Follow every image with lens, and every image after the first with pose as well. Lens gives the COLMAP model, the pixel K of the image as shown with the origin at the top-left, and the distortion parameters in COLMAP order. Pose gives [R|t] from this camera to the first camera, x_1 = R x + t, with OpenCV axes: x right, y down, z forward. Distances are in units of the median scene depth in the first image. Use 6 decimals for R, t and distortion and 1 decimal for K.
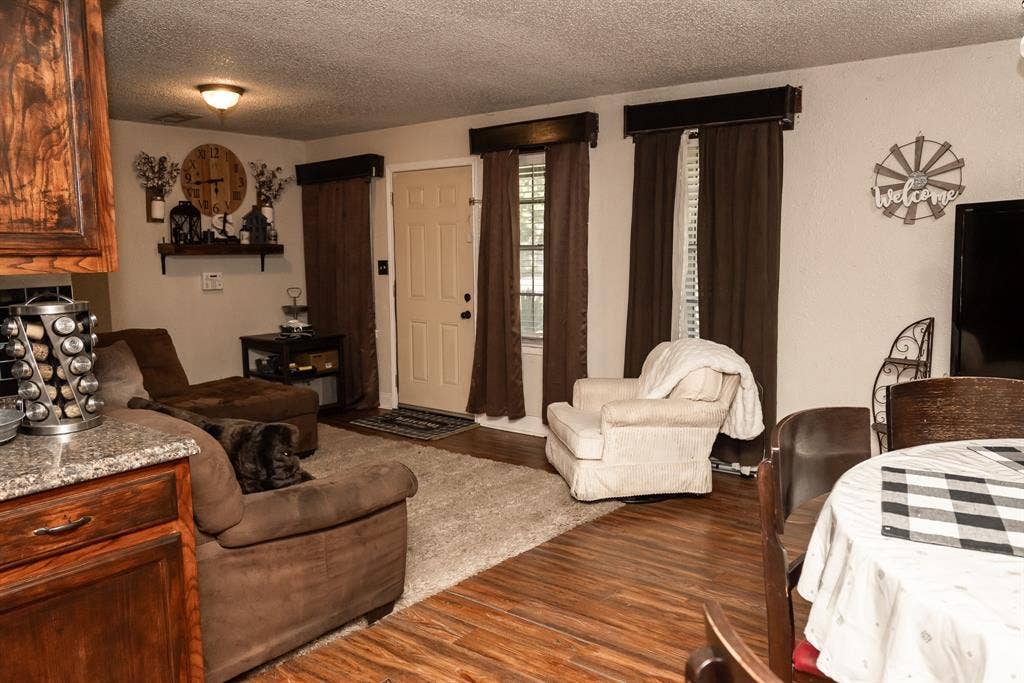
lens RADIAL K [[793.3, 0, 512.0], [0, 793.3, 341.5], [0, 0, 1]] dist [0.003574, 0.003972]
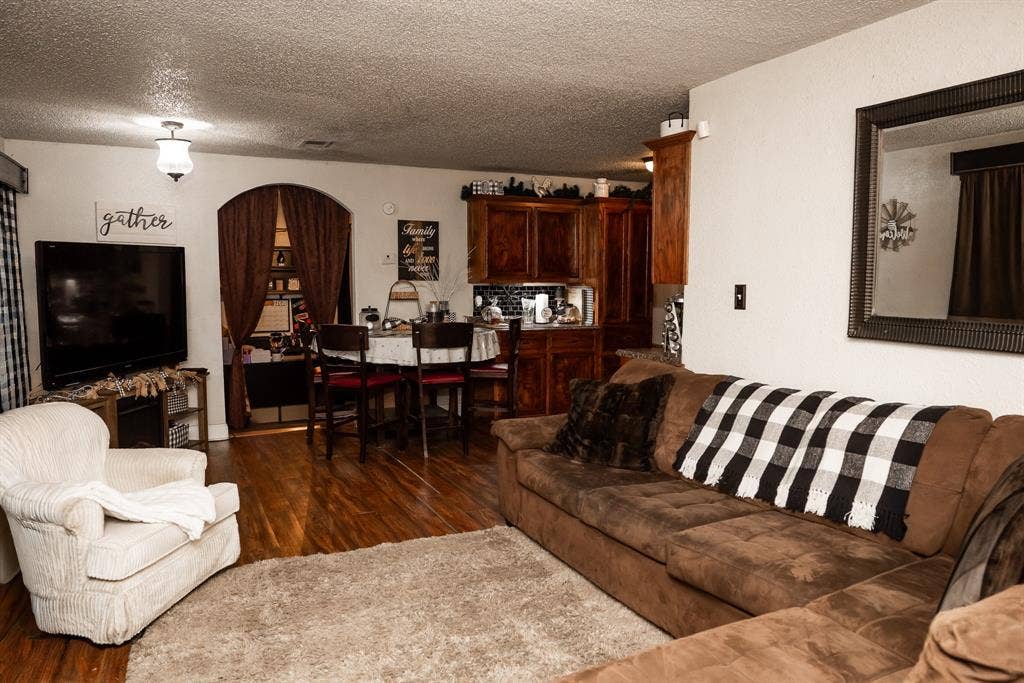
lens RADIAL K [[714.0, 0, 512.0], [0, 714.0, 341.5], [0, 0, 1]] dist [-0.002007, 0.002202]
pose [[-0.904991, -0.033956, 0.424074, -0.476457], [0.055973, 0.978641, 0.197810, -0.165237], [-0.421733, 0.202753, -0.883760, 1.415227]]
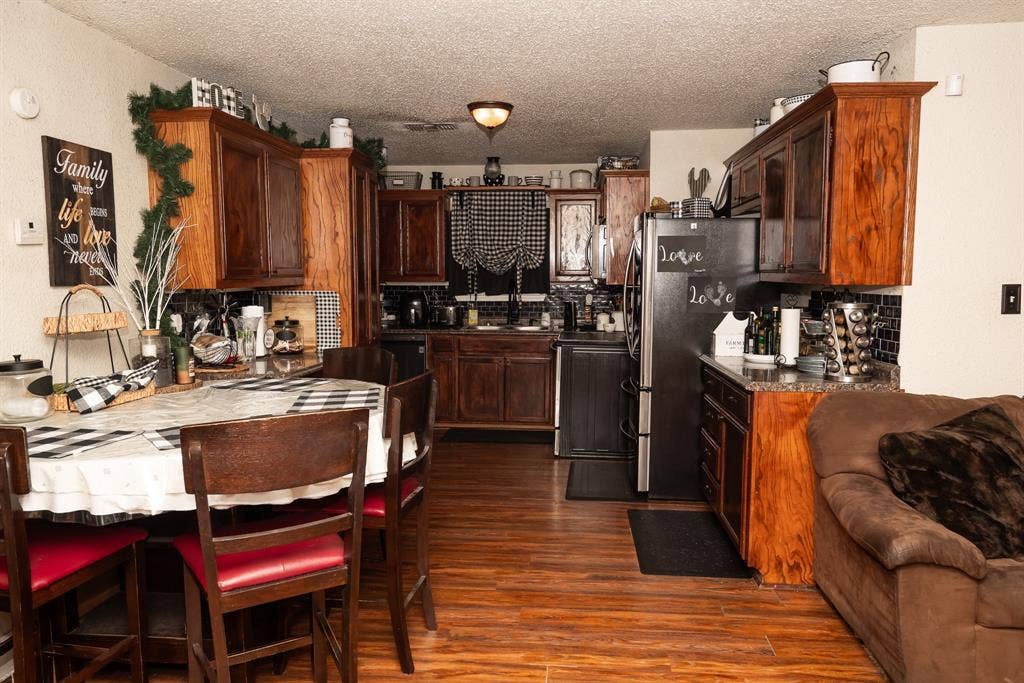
lens RADIAL K [[748.1, 0, 512.0], [0, 748.1, 341.5], [0, 0, 1]] dist [0.001562, 0.003099]
pose [[-0.833605, 0.057236, -0.549388, 0.408495], [-0.061858, 0.978687, 0.195820, -0.110350], [0.548887, 0.197220, -0.812298, 0.906345]]
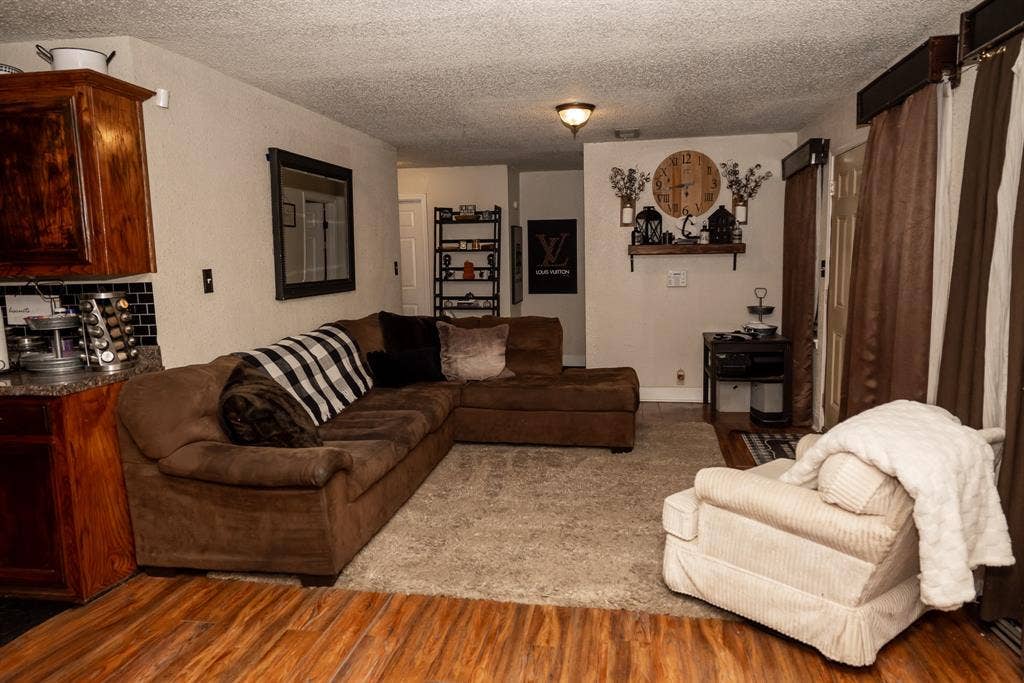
lens RADIAL K [[714.0, 0, 512.0], [0, 714.0, 341.5], [0, 0, 1]] dist [-0.002007, 0.002202]
pose [[0.481148, 0.106556, -0.870139, 0.542777], [-0.087643, 0.993459, 0.073195, -0.062801], [0.872247, 0.041044, 0.487340, 0.492025]]
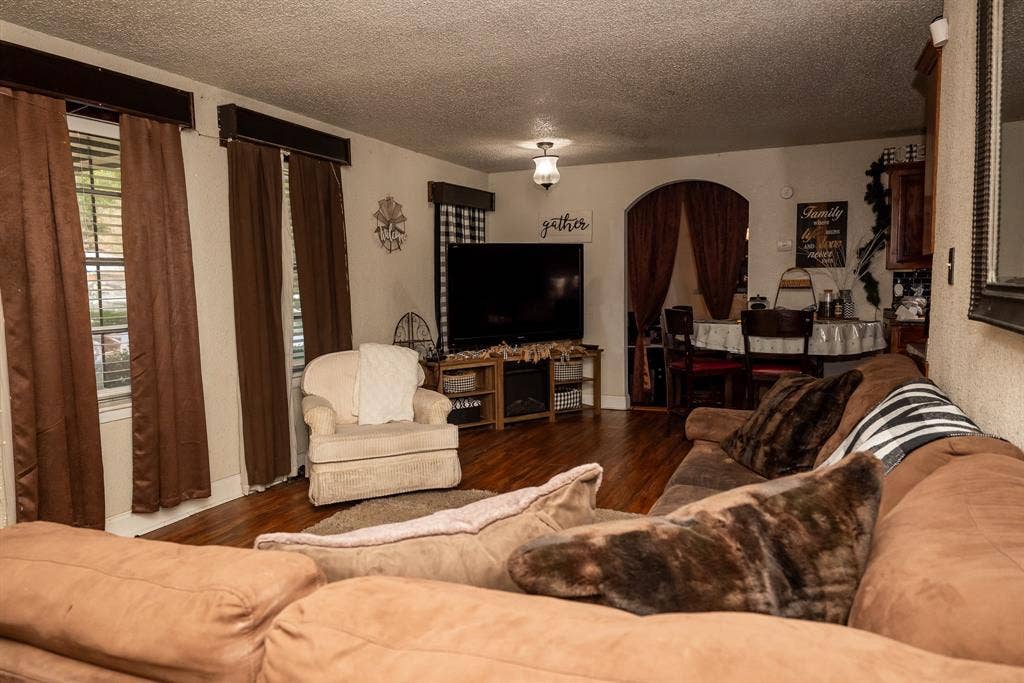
lens RADIAL K [[705.0, 0, 512.0], [0, 705.0, 341.5], [0, 0, 1]] dist [0.001462, 0.004573]
pose [[-0.263521, -0.069734, 0.962130, -0.823419], [0.134085, 0.985054, 0.108120, -0.090060], [-0.955289, 0.157499, -0.250233, 1.069809]]
